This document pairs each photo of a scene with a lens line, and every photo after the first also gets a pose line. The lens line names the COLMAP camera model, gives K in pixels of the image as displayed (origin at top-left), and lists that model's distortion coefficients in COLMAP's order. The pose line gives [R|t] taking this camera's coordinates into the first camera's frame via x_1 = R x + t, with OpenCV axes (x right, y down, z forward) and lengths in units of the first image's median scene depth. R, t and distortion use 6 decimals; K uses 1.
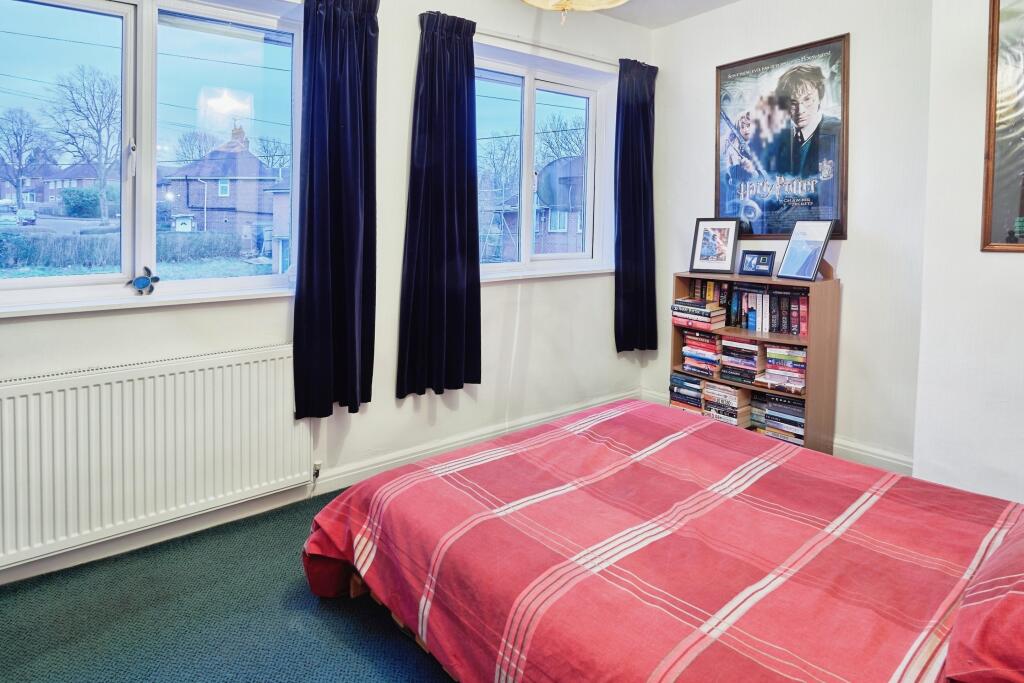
lens RADIAL K [[602.3, 0, 508.7], [0, 602.3, 339.8], [0, 0, 1]] dist [-0.019342, -0.000685]
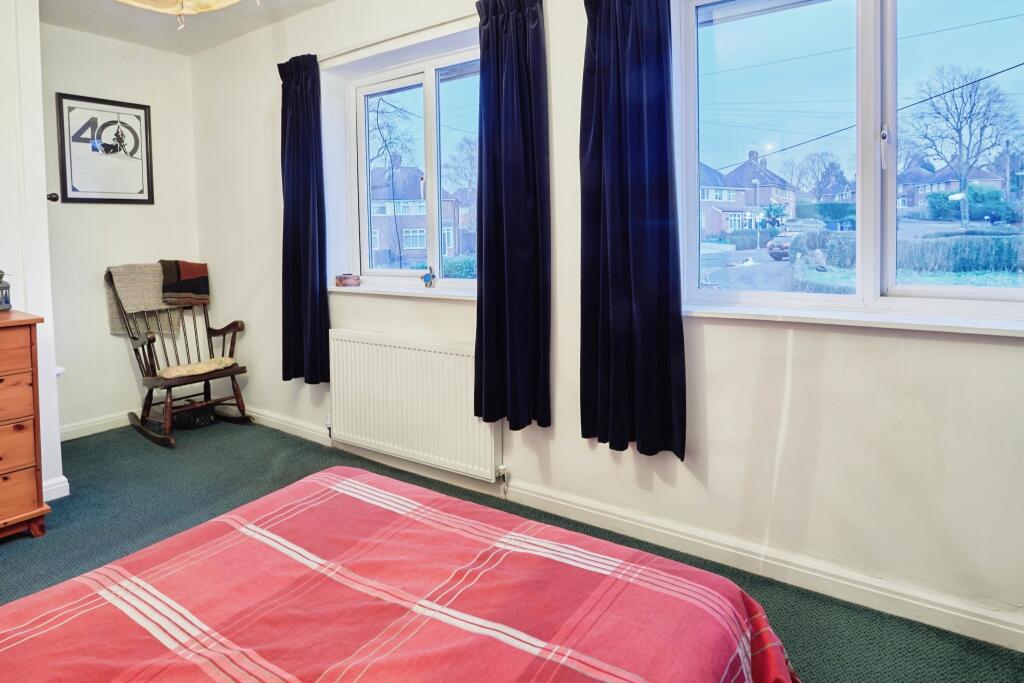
lens RADIAL K [[602.3, 0, 512.9], [0, 602.3, 340.0], [0, 0, 1]] dist [-0.019342, -0.000685]
pose [[0.256776, 0.165238, -0.952241, 0.570671], [-0.170172, 0.977613, 0.123753, -0.123497], [0.951371, 0.130268, 0.279147, 0.637794]]
